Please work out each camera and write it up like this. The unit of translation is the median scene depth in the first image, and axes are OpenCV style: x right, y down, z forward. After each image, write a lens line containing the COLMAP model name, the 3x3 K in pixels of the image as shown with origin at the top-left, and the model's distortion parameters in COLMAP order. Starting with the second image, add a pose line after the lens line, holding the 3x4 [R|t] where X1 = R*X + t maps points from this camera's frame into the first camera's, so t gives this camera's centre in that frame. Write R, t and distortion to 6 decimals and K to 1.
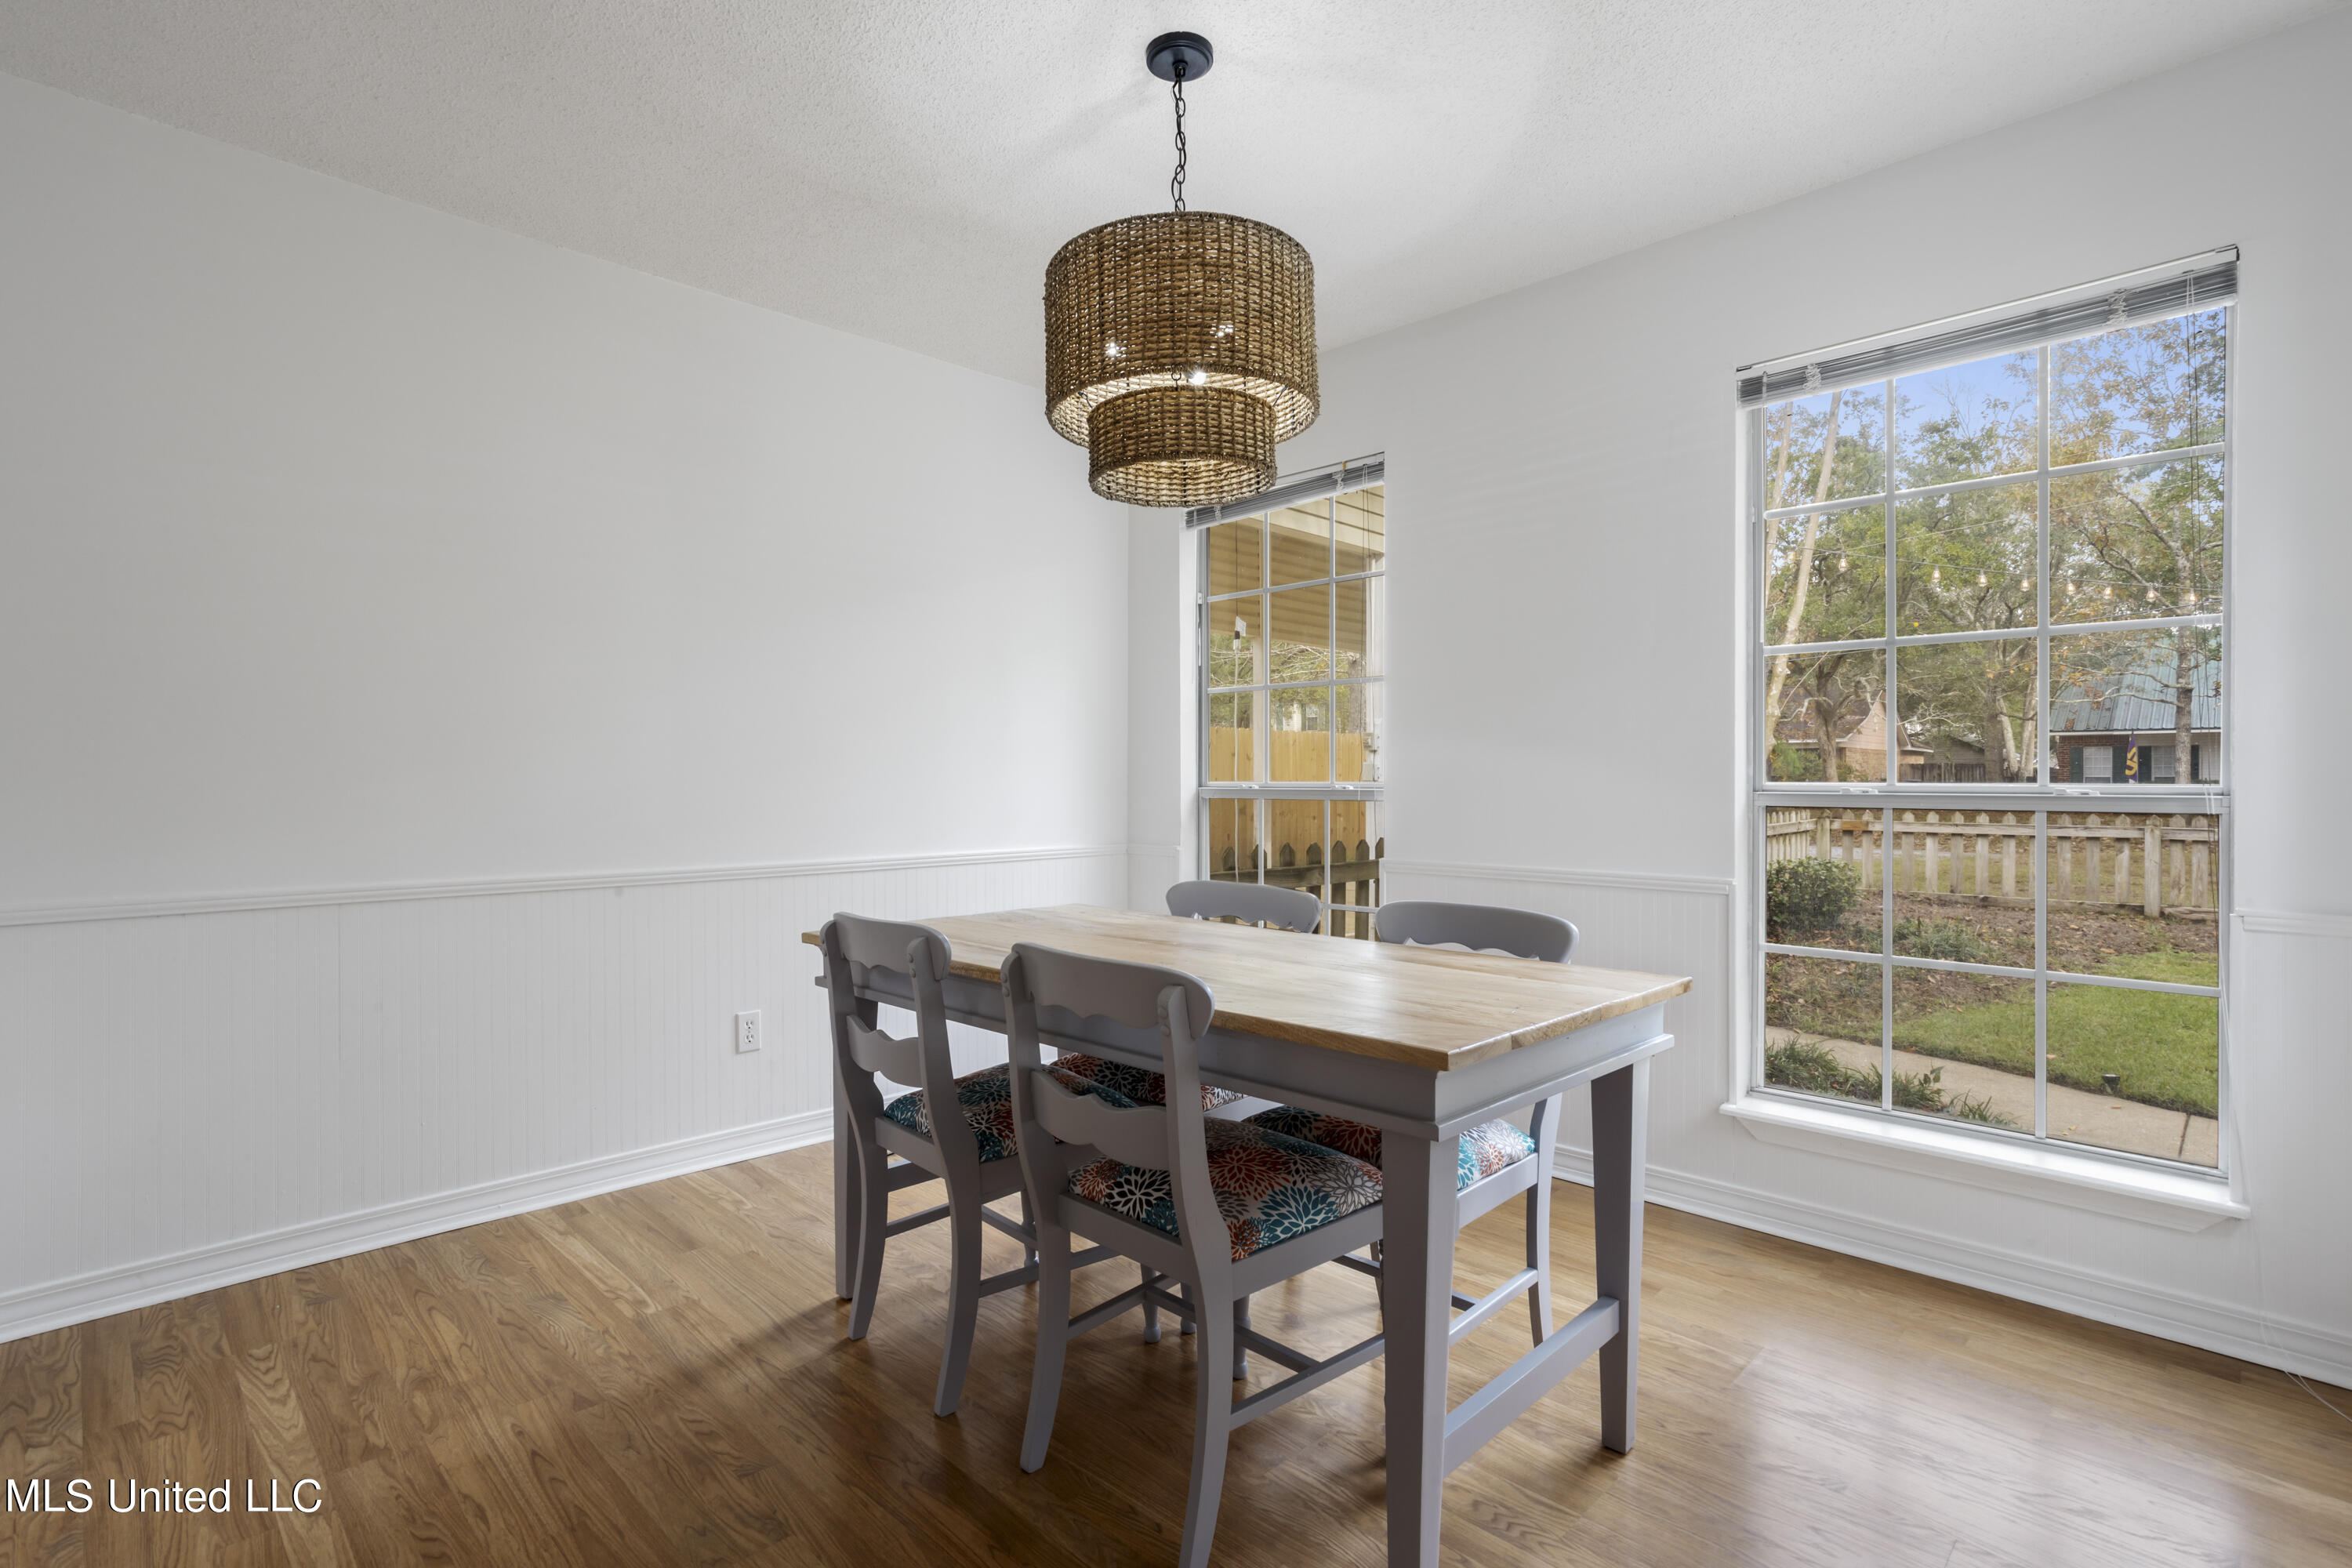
lens RADIAL K [[1143.0, 0, 1179.7], [0, 1143.0, 773.5], [0, 0, 1]] dist [-0.034119, 0.017762]
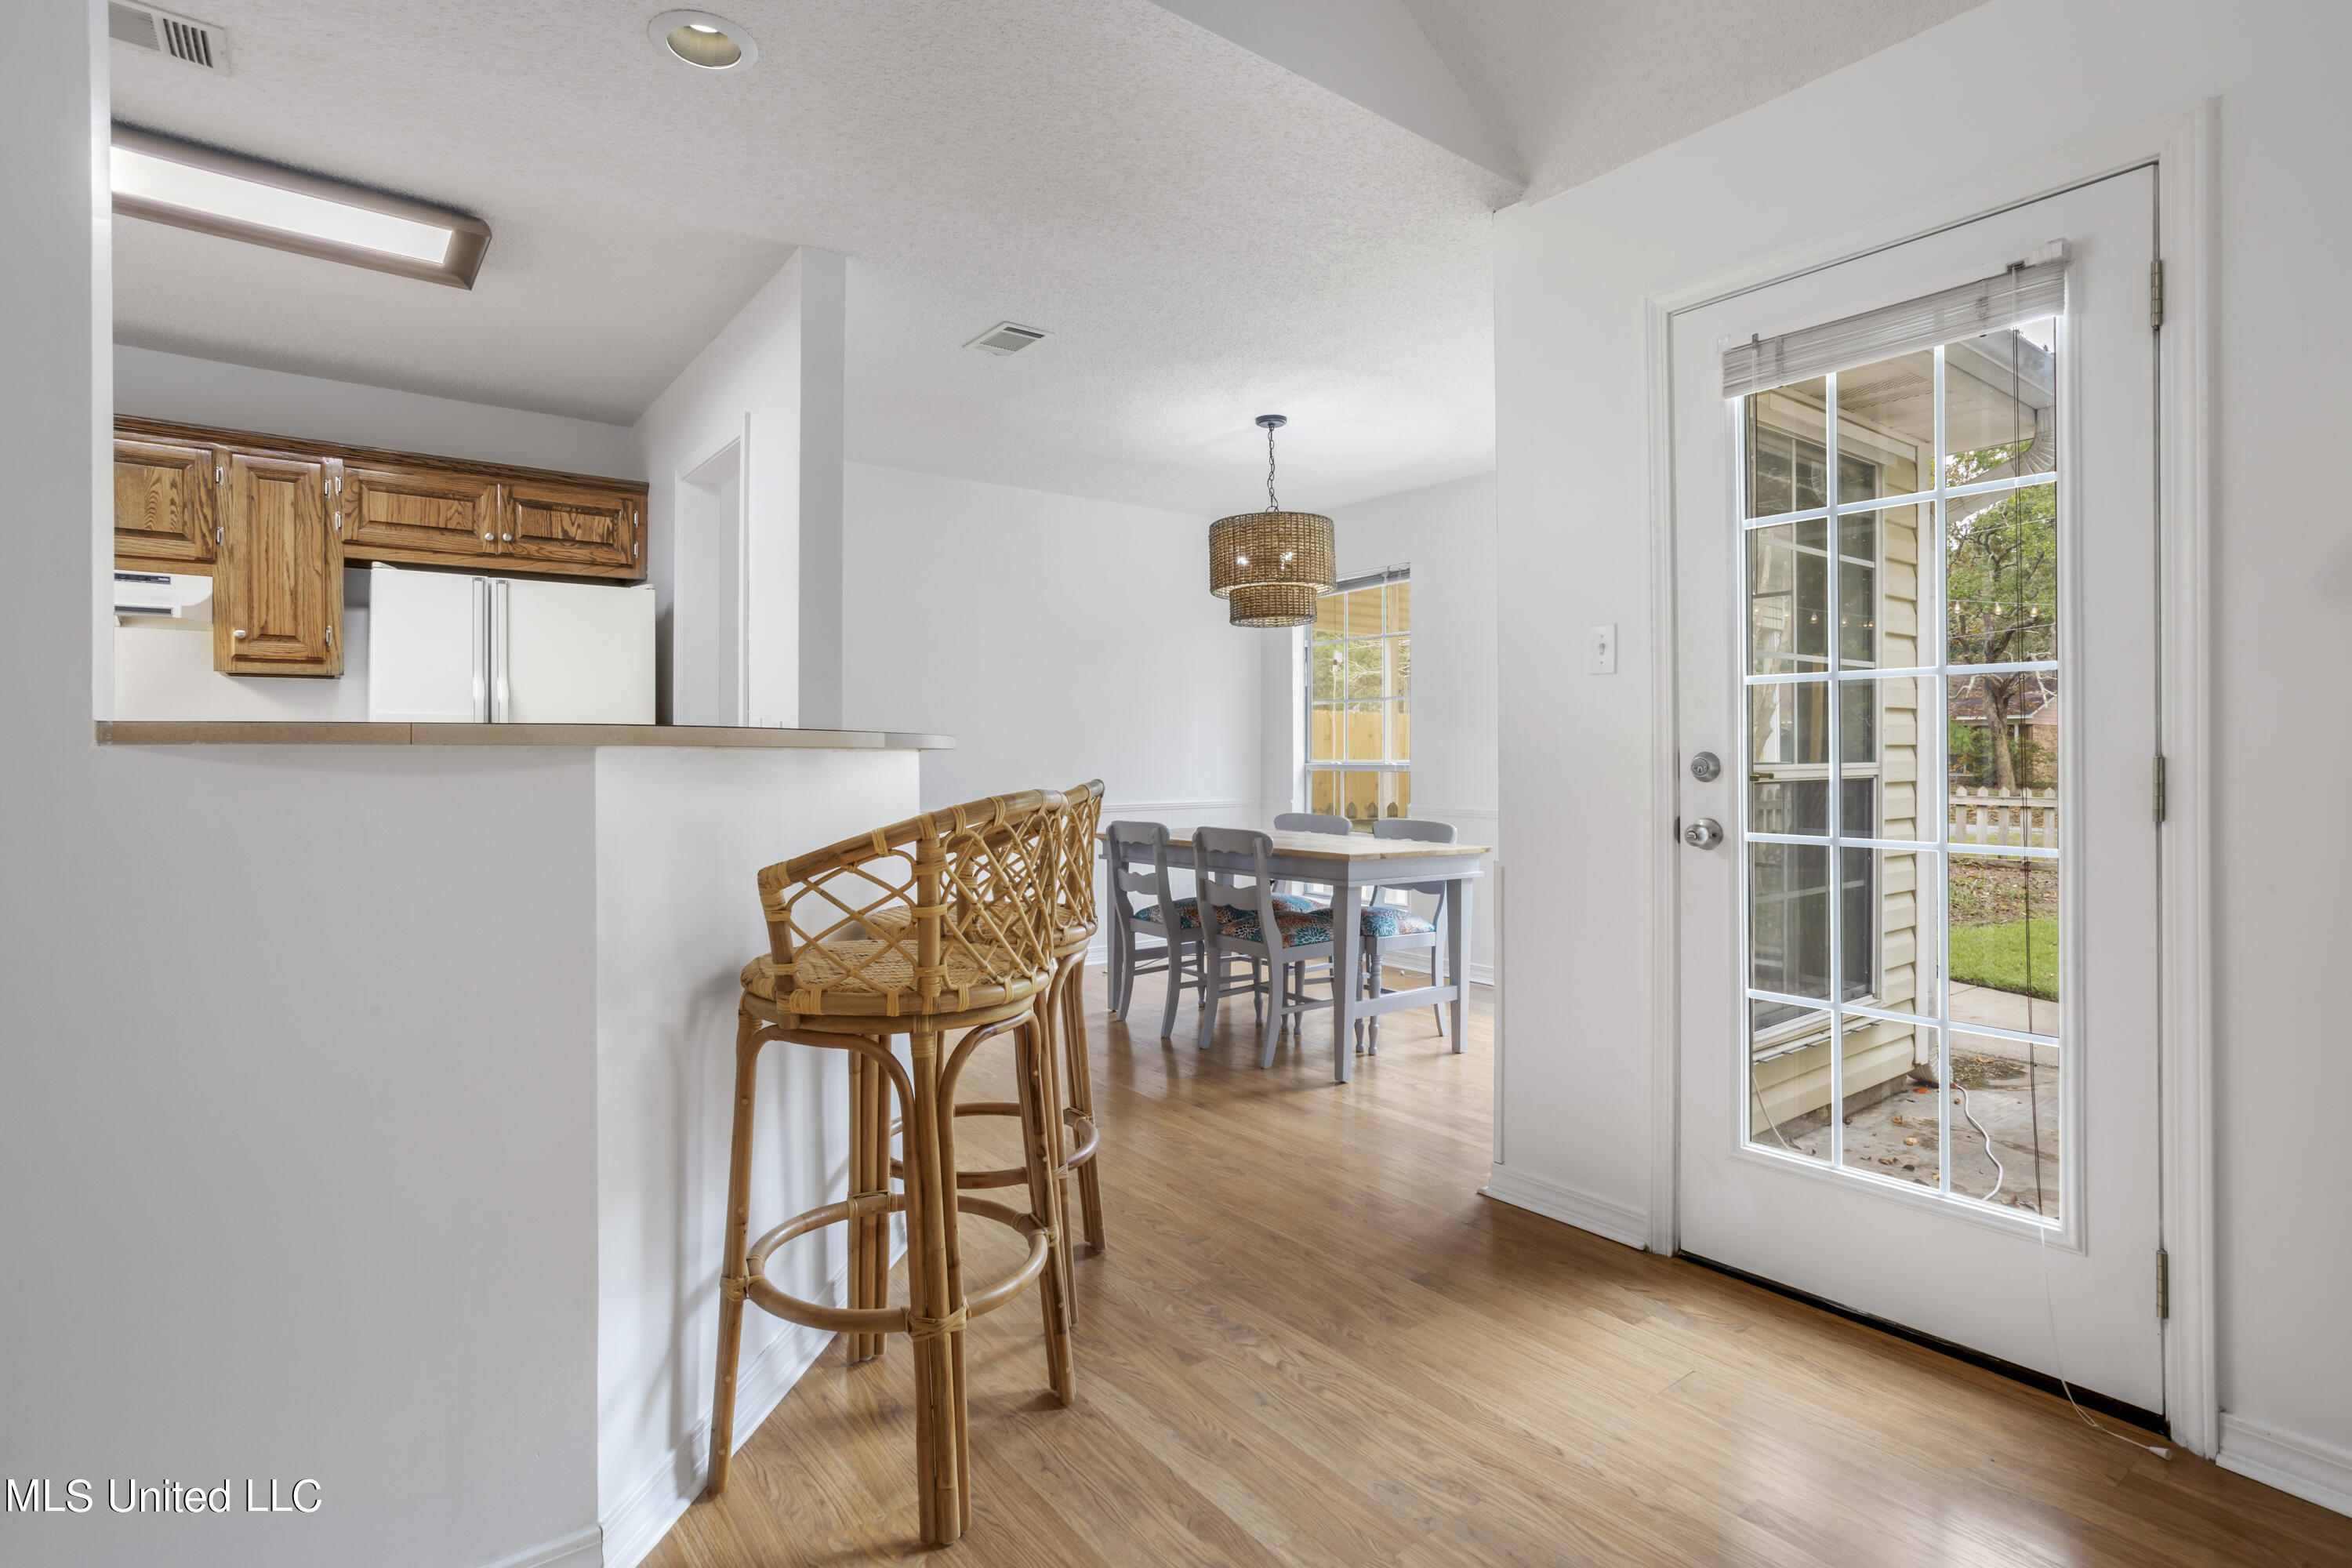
lens RADIAL K [[1143.0, 0, 1185.8], [0, 1143.0, 756.3], [0, 0, 1]] dist [-0.034119, 0.017762]
pose [[0.991230, -0.000368, -0.132149, 0.124736], [0.000894, 0.999992, 0.003922, -0.010744], [0.132146, -0.004005, 0.991222, -1.166856]]
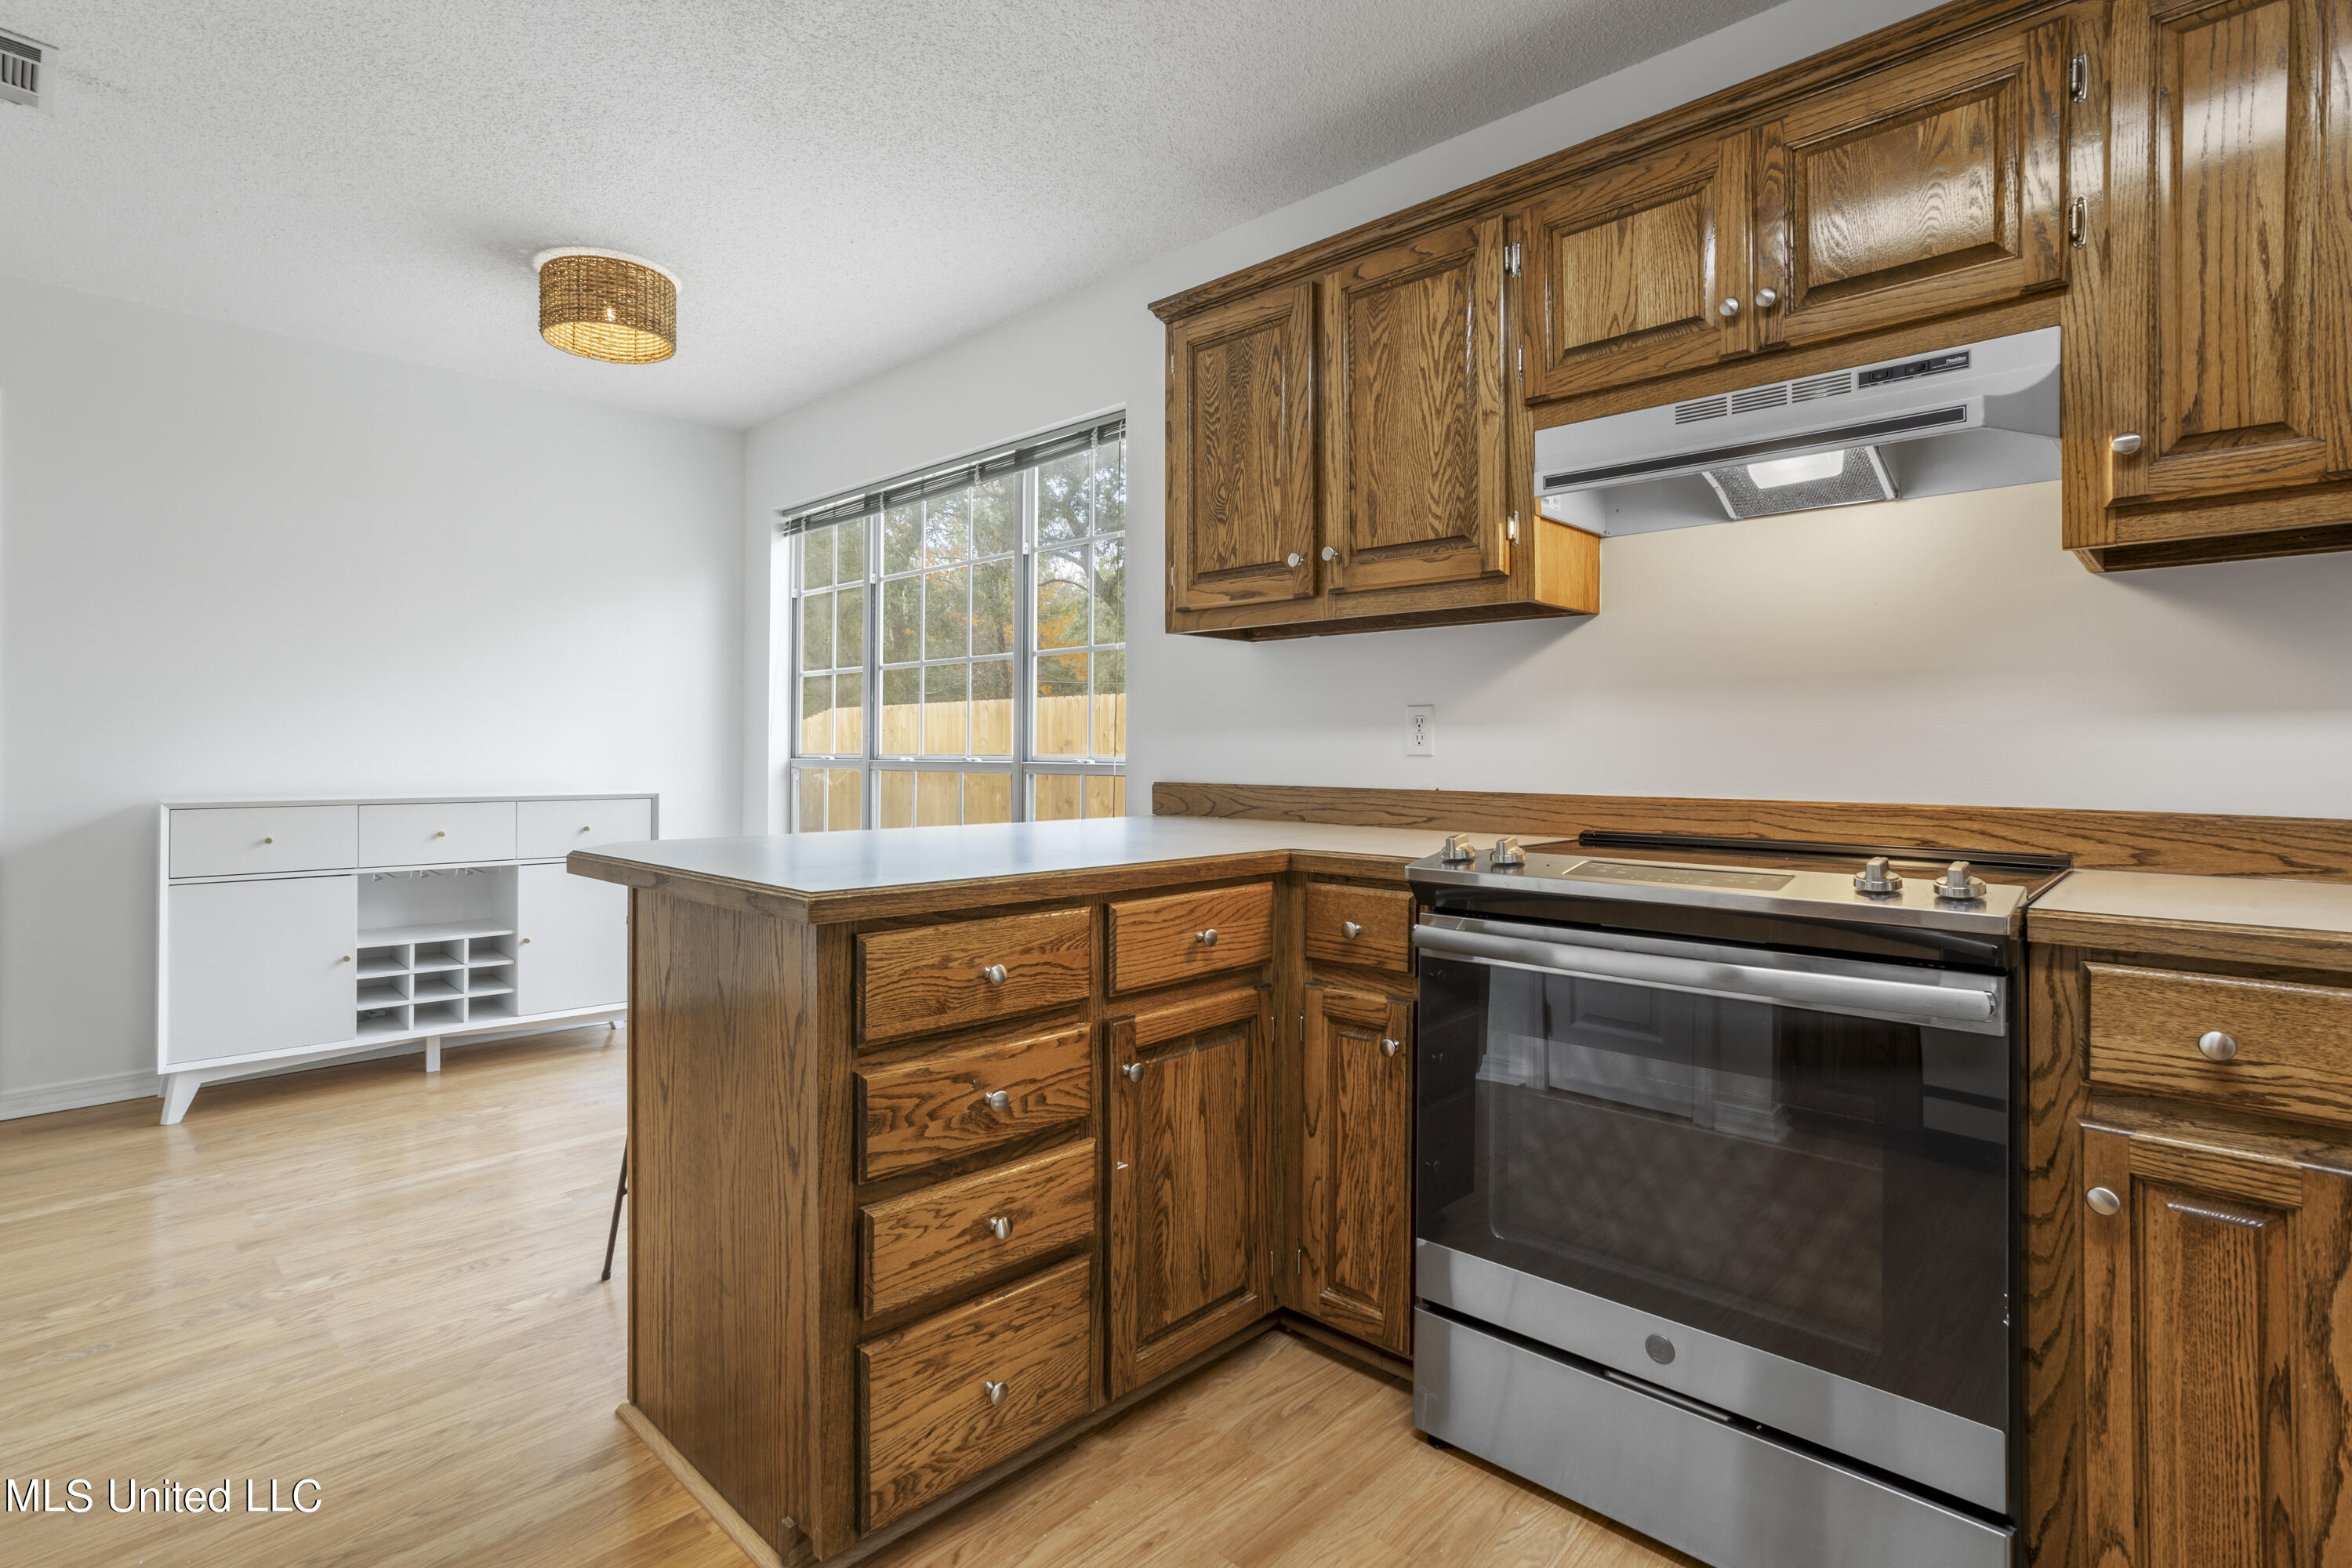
lens RADIAL K [[1143.0, 0, 1137.1], [0, 1143.0, 752.6], [0, 0, 1]] dist [-0.034119, 0.017762]
pose [[-0.003475, 0.008022, -0.999962, -0.841581], [0.002566, 0.999965, 0.008013, -0.012170], [0.999991, -0.002538, -0.003496, -0.258145]]
